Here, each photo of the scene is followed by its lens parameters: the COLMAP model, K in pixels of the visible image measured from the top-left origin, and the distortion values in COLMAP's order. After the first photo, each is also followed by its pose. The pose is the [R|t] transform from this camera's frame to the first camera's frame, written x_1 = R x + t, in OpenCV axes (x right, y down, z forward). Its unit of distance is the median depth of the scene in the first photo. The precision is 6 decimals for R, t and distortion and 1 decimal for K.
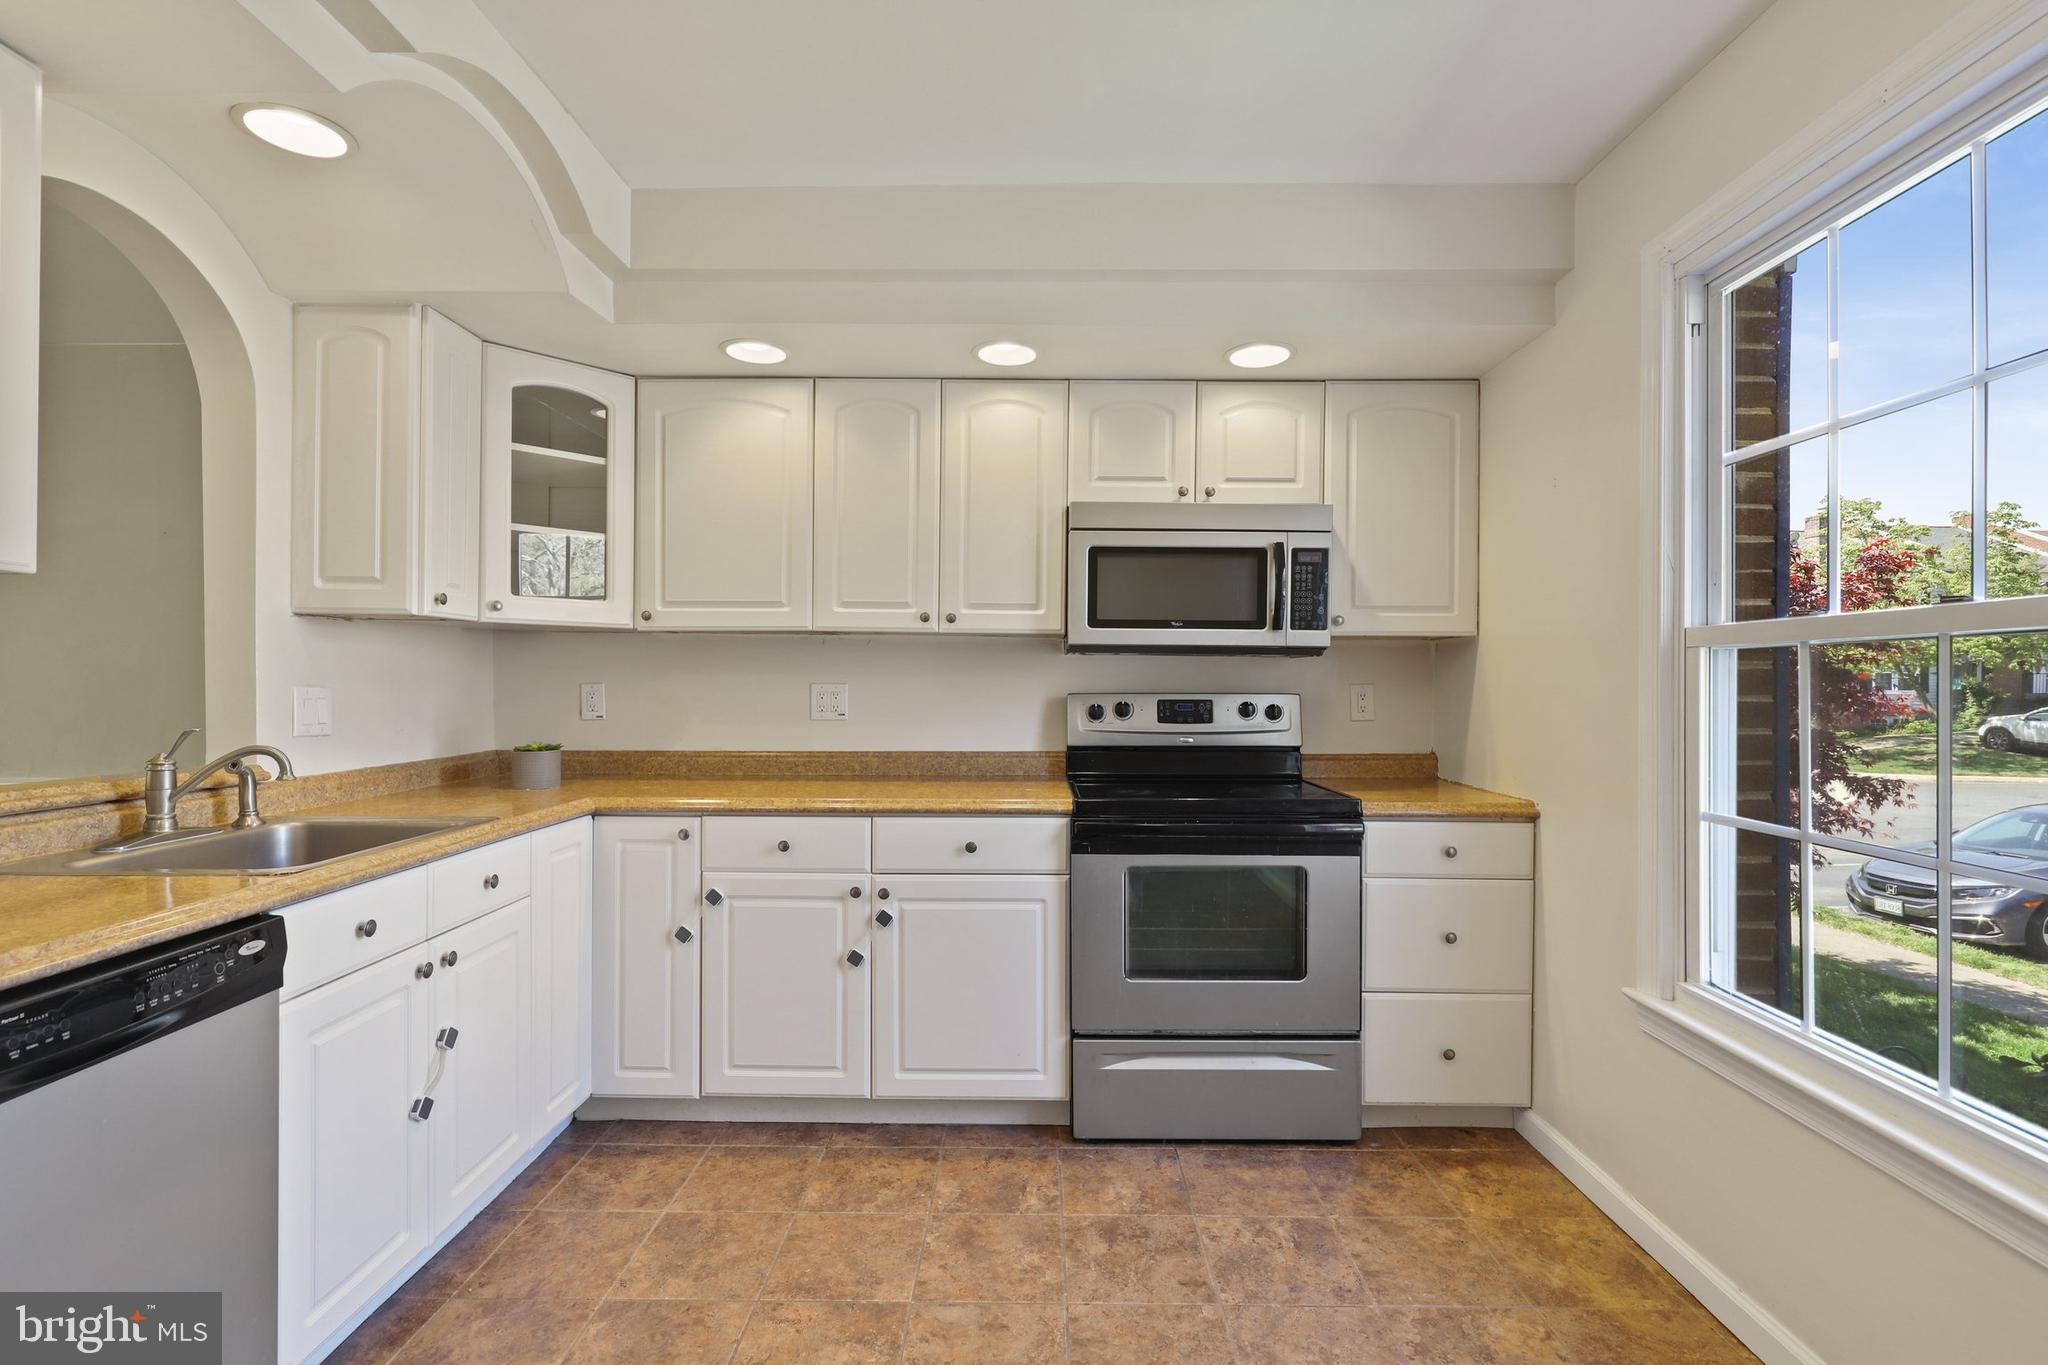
lens RADIAL K [[927.2, 0, 1022.0], [0, 927.2, 682.9], [0, 0, 1]] dist [0.000107, -0.000365]
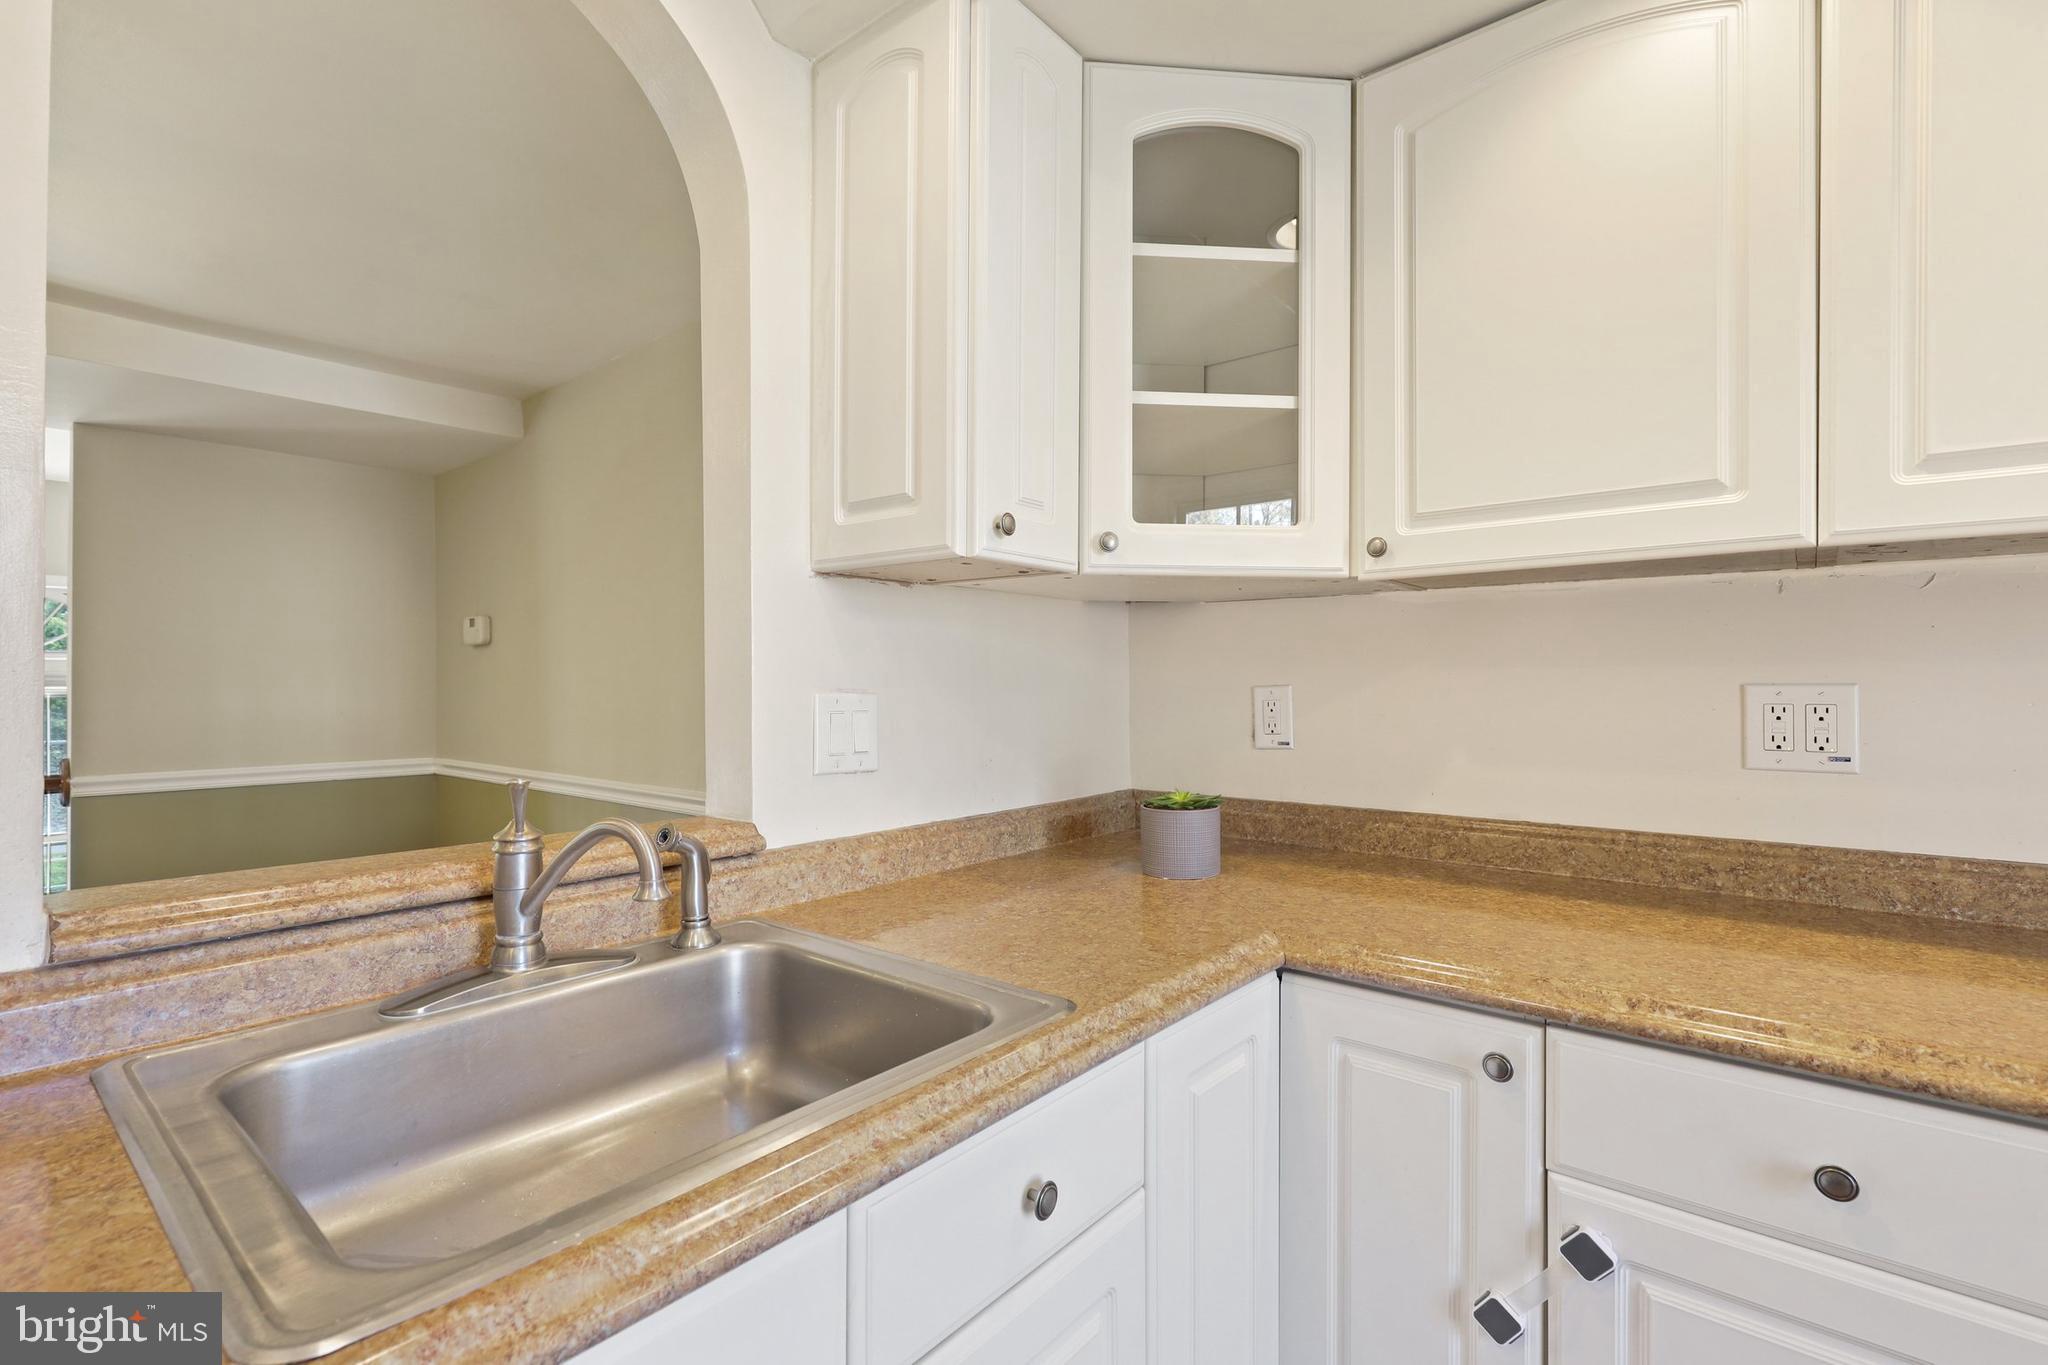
lens RADIAL K [[927.2, 0, 1026.8], [0, 927.2, 683.7], [0, 0, 1]] dist [0.000107, -0.000365]
pose [[0.775636, -0.005799, -0.631154, -0.268923], [0.003692, 0.999982, -0.004651, 0.001581], [0.631170, 0.001278, 0.775643, 0.564218]]
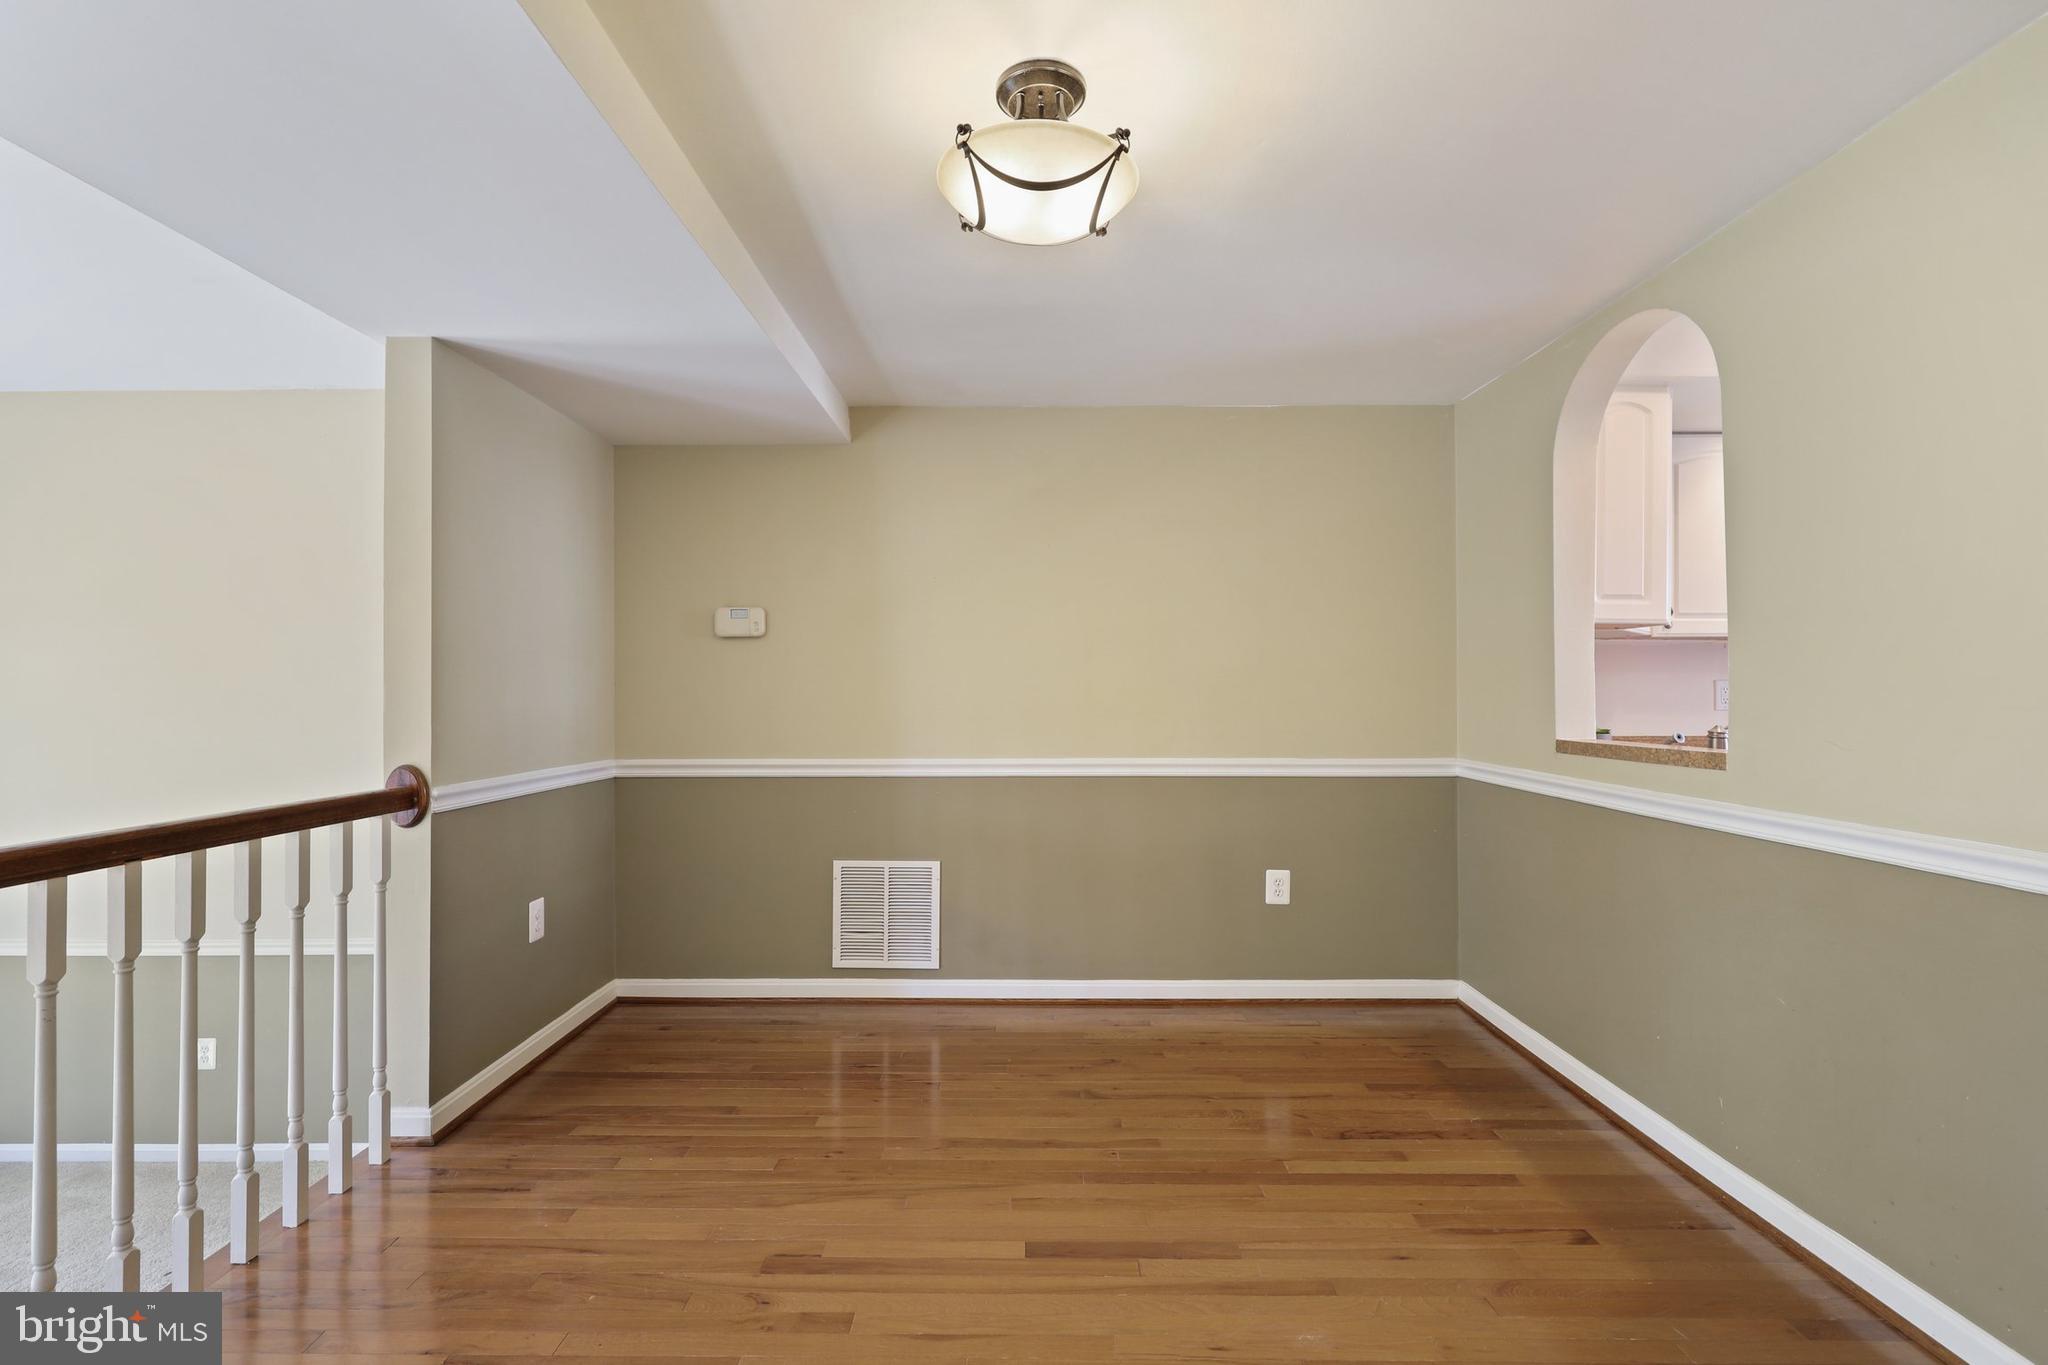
lens RADIAL K [[927.2, 0, 1018.7], [0, 927.2, 684.2], [0, 0, 1]] dist [0.000107, -0.000365]
pose [[0.999971, -0.003711, -0.006676, -1.424725], [0.003642, 0.999940, -0.010286, 0.018551], [0.006714, 0.010262, 0.999925, -0.270736]]
